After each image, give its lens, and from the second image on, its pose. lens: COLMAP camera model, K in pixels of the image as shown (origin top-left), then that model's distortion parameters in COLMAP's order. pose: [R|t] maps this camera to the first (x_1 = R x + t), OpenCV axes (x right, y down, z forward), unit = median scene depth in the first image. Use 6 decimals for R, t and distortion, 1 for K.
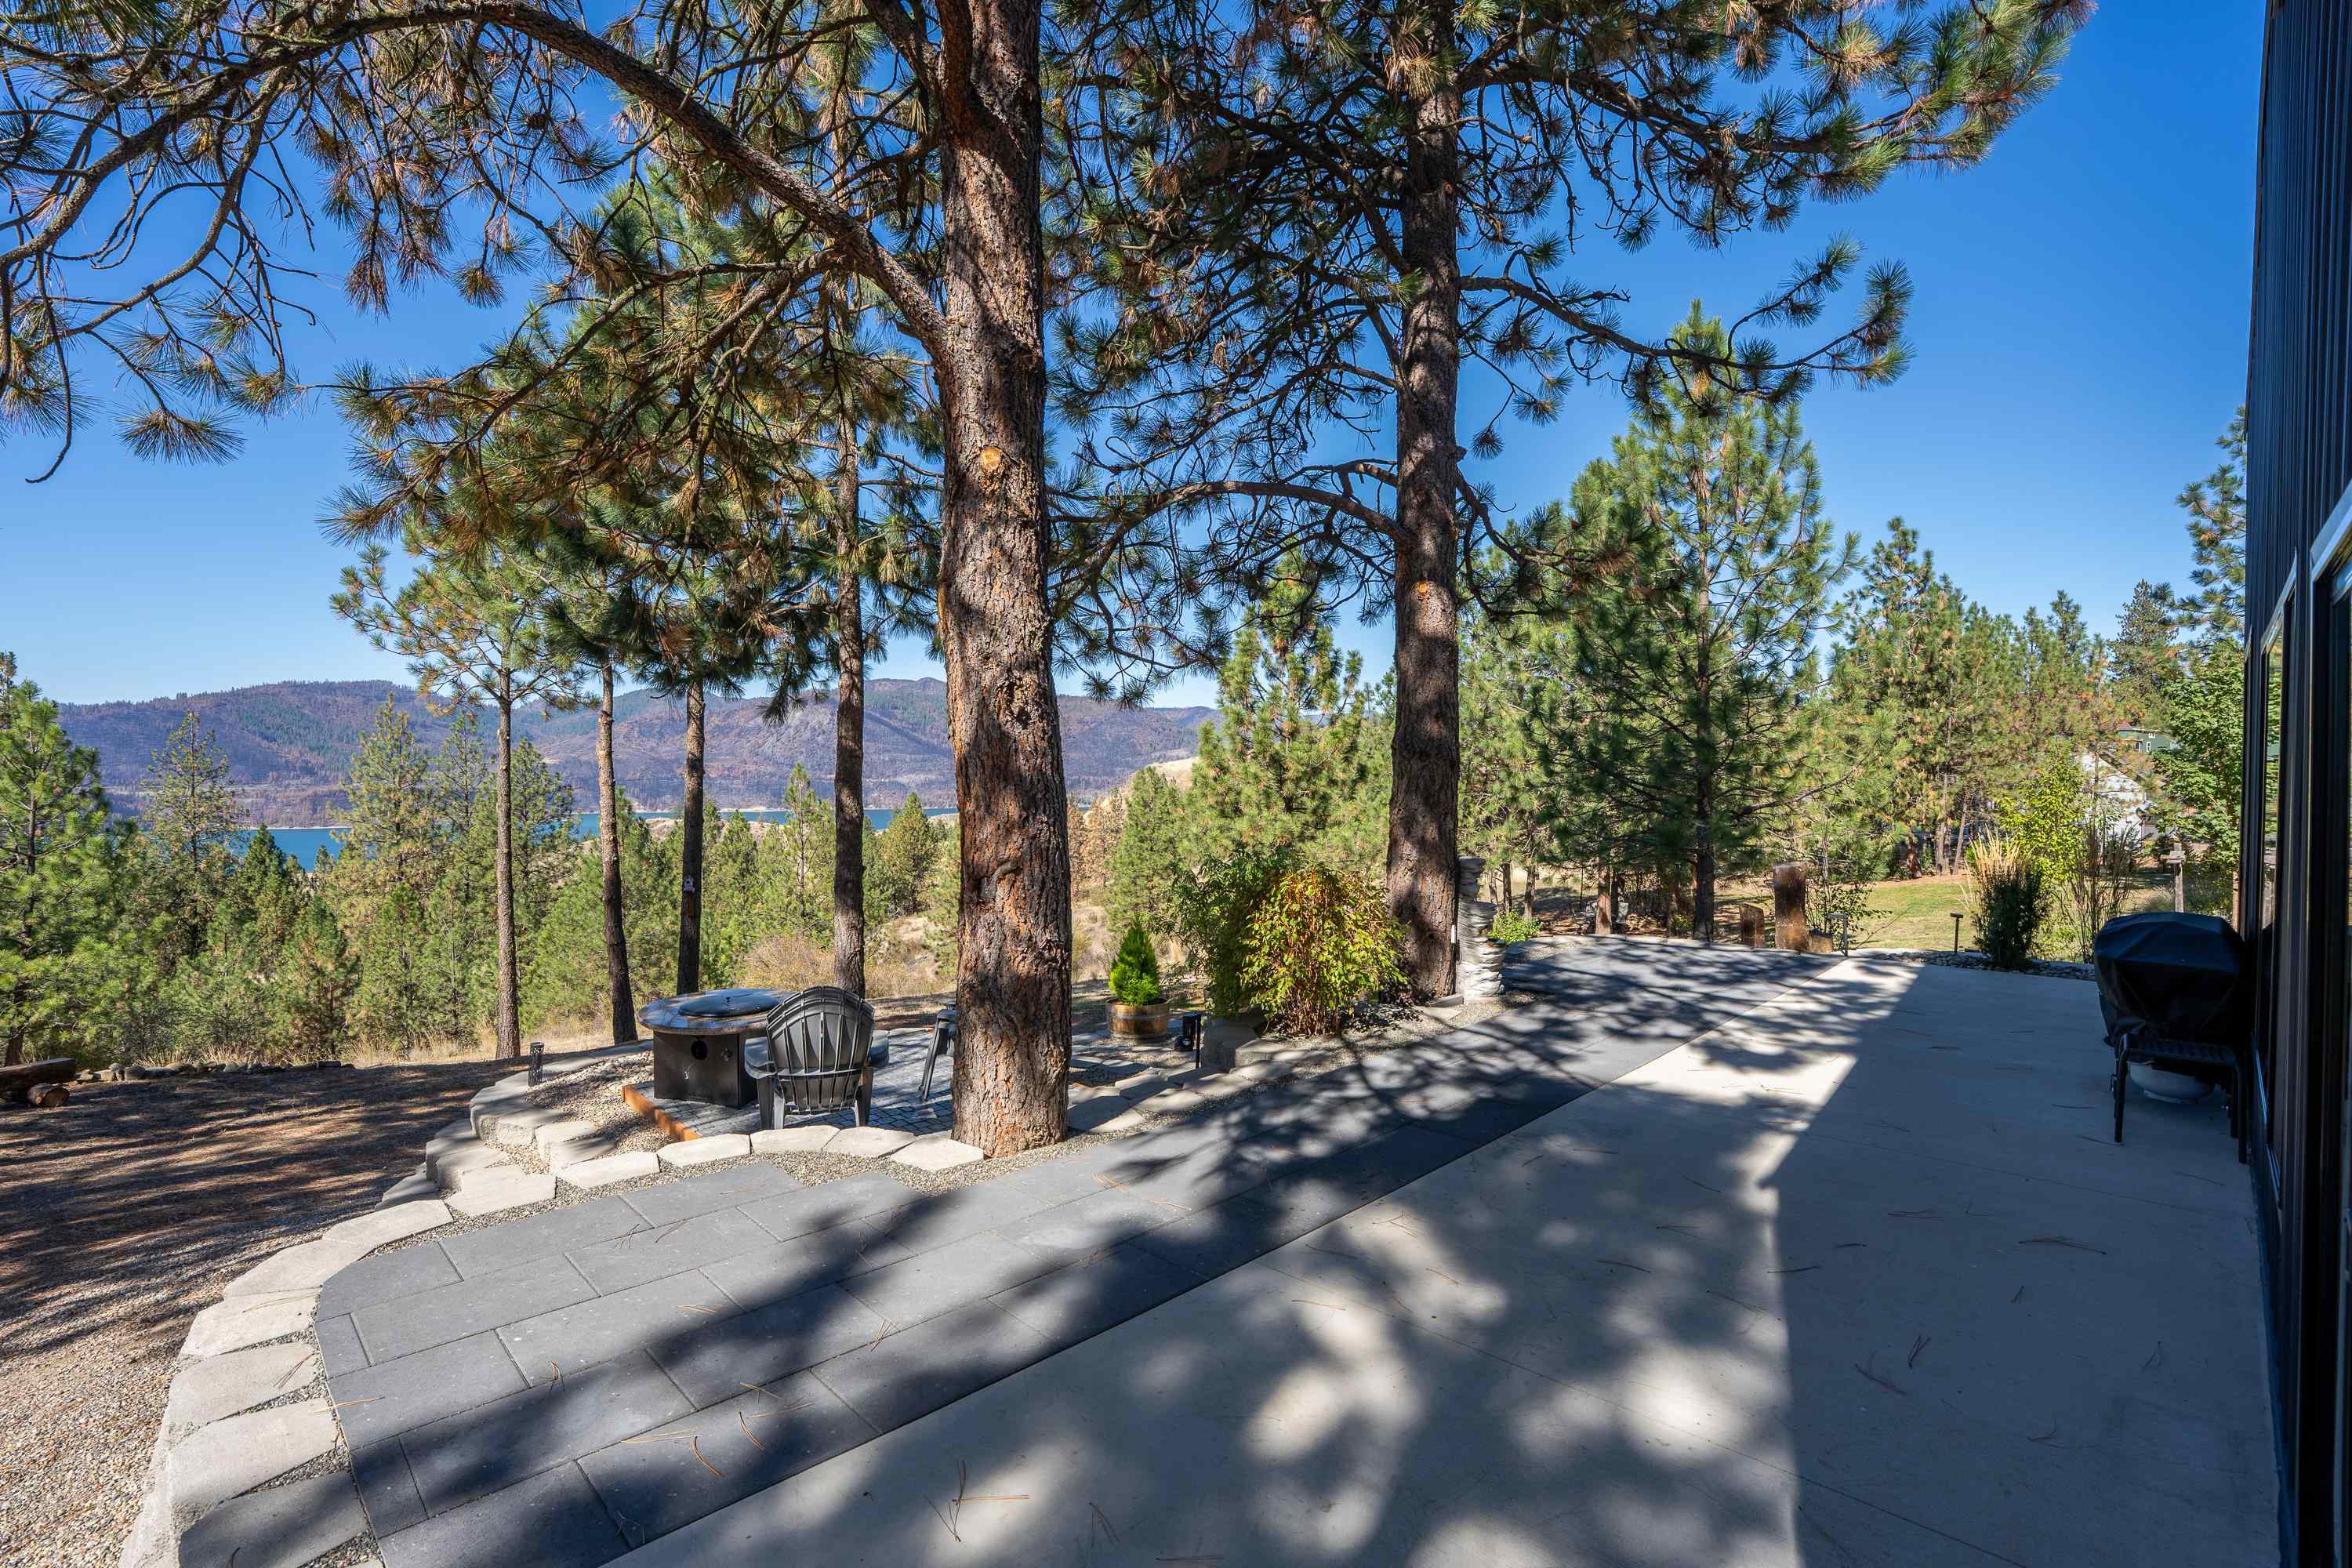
lens RADIAL K [[1069.5, 0, 1176.8], [0, 1069.5, 784.9], [0, 0, 1]] dist [-0.003174, -0.000174]
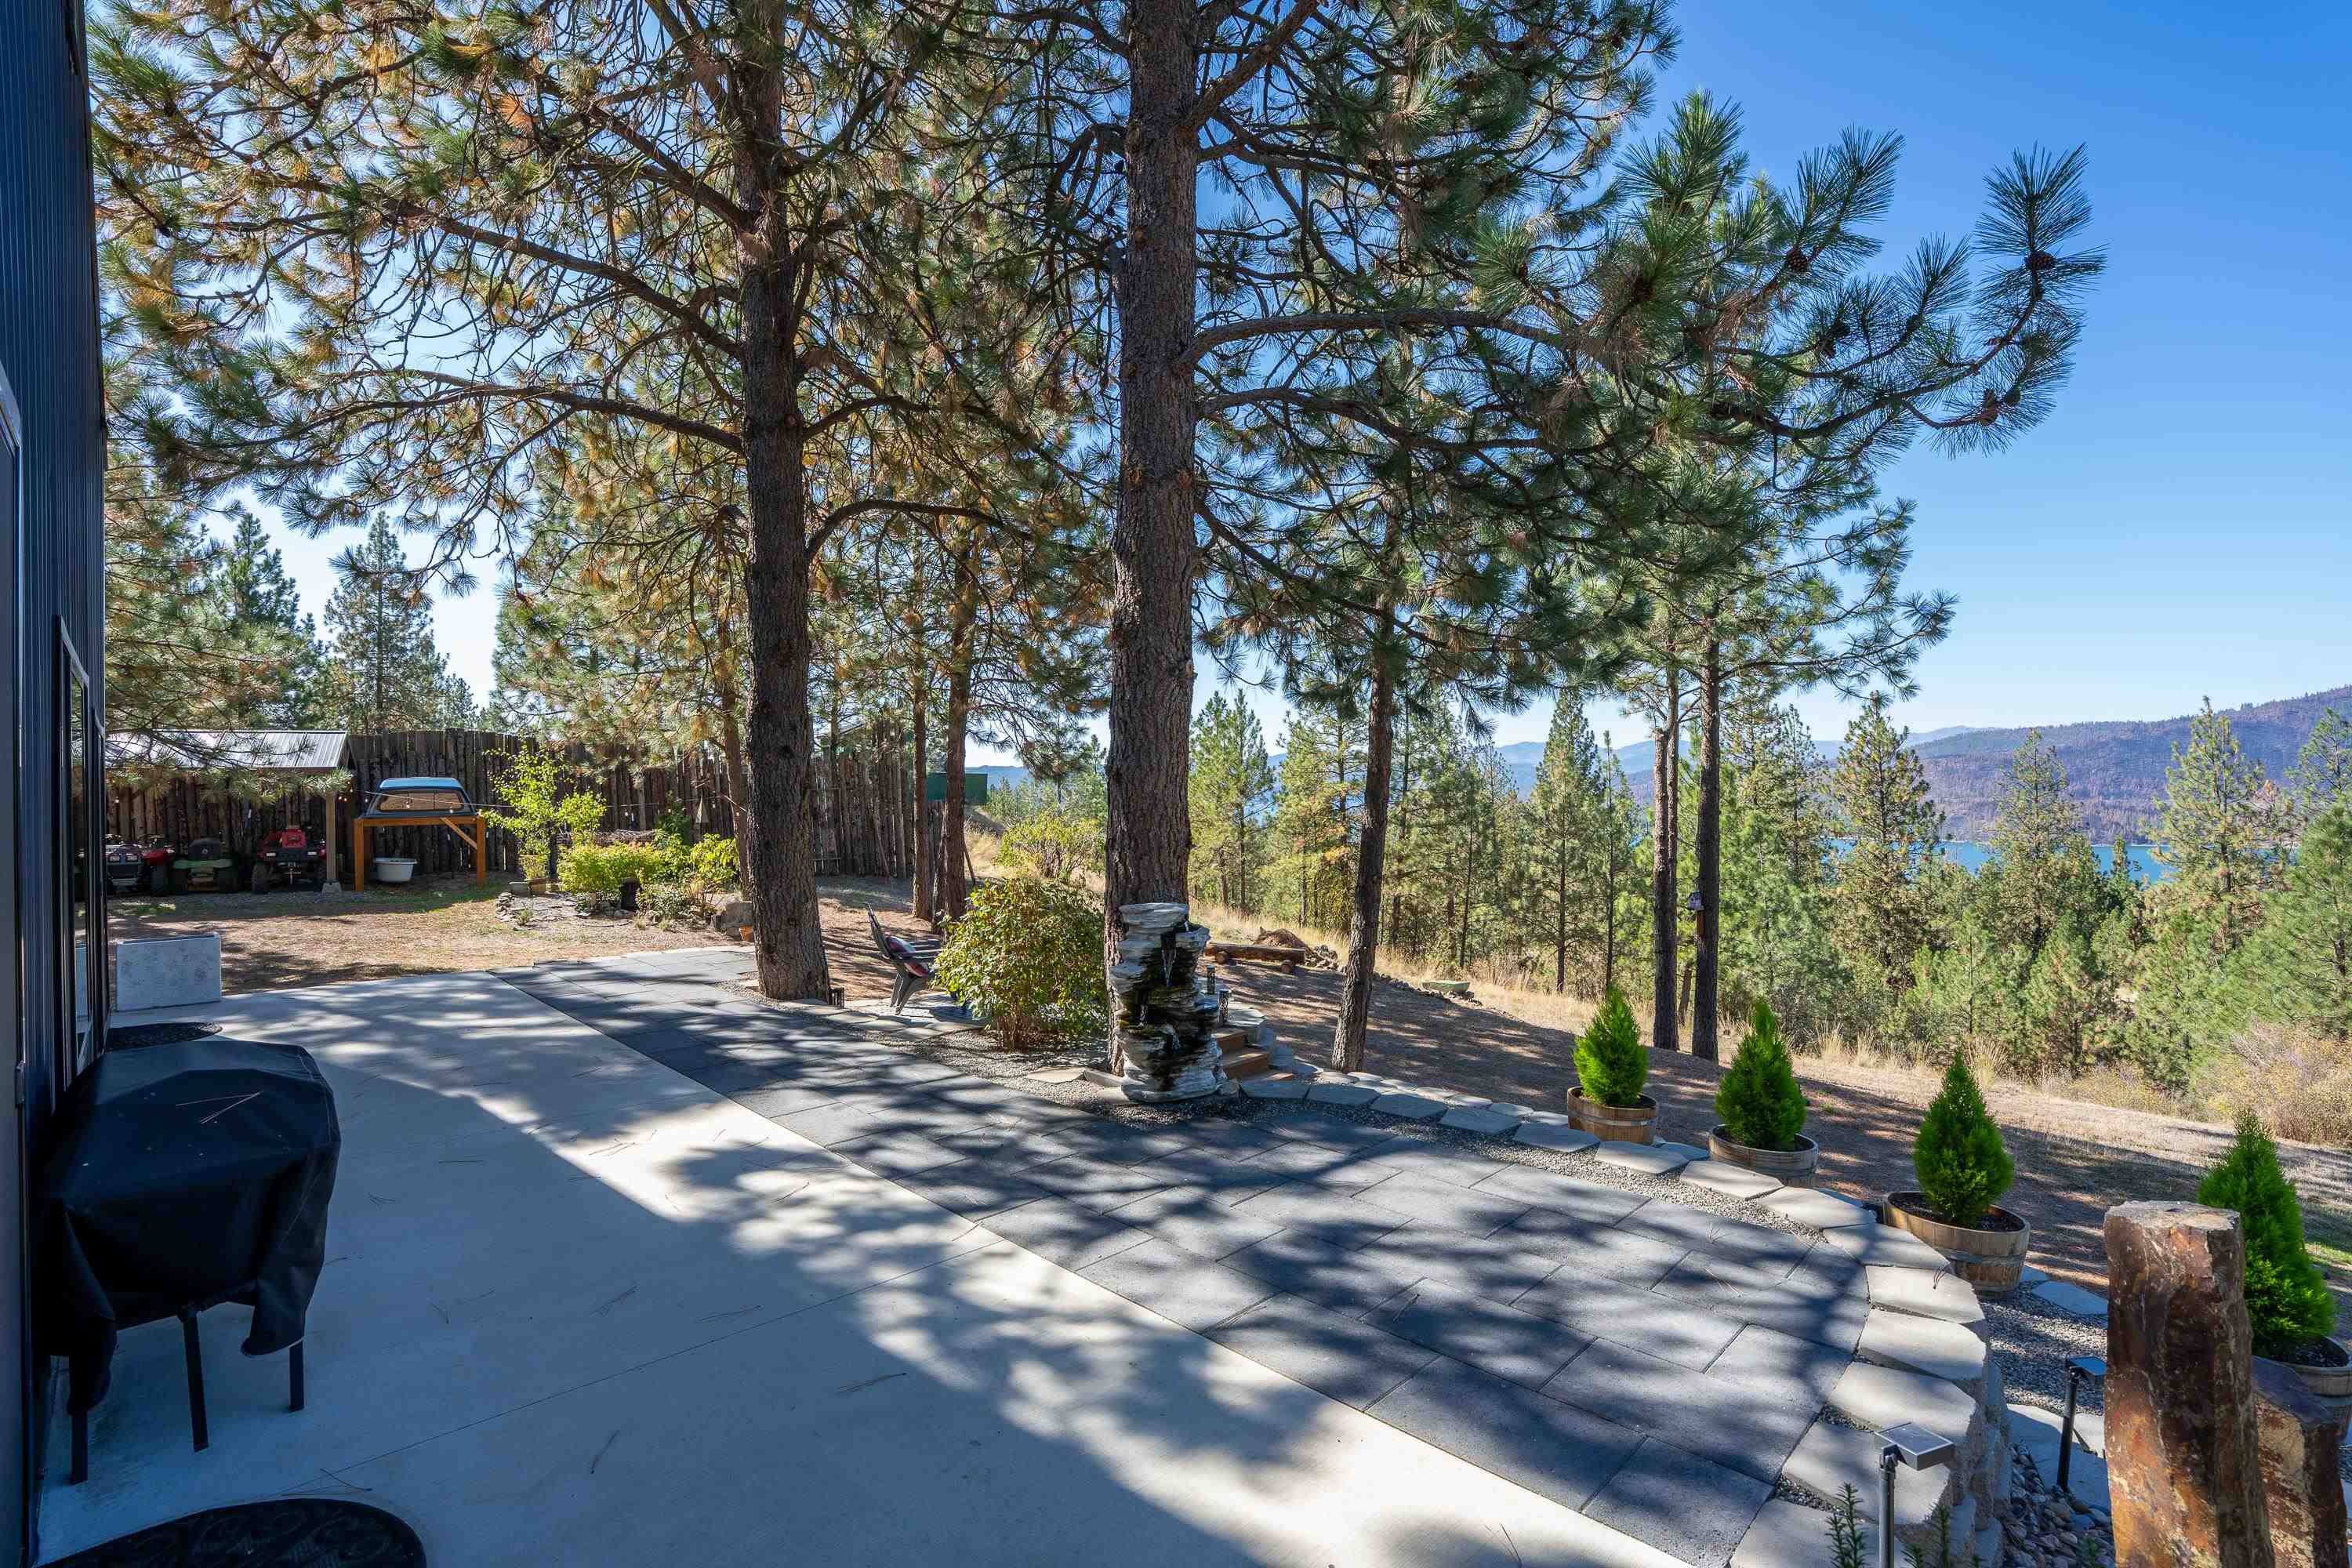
lens RADIAL K [[1069.5, 0, 1181.0], [0, 1069.5, 794.9], [0, 0, 1]] dist [-0.003174, -0.000174]
pose [[-0.029559, -0.003182, -0.999558, 1.312105], [-0.000281, 0.999995, -0.003175, -0.005164], [0.999563, 0.000187, -0.029560, 1.357254]]
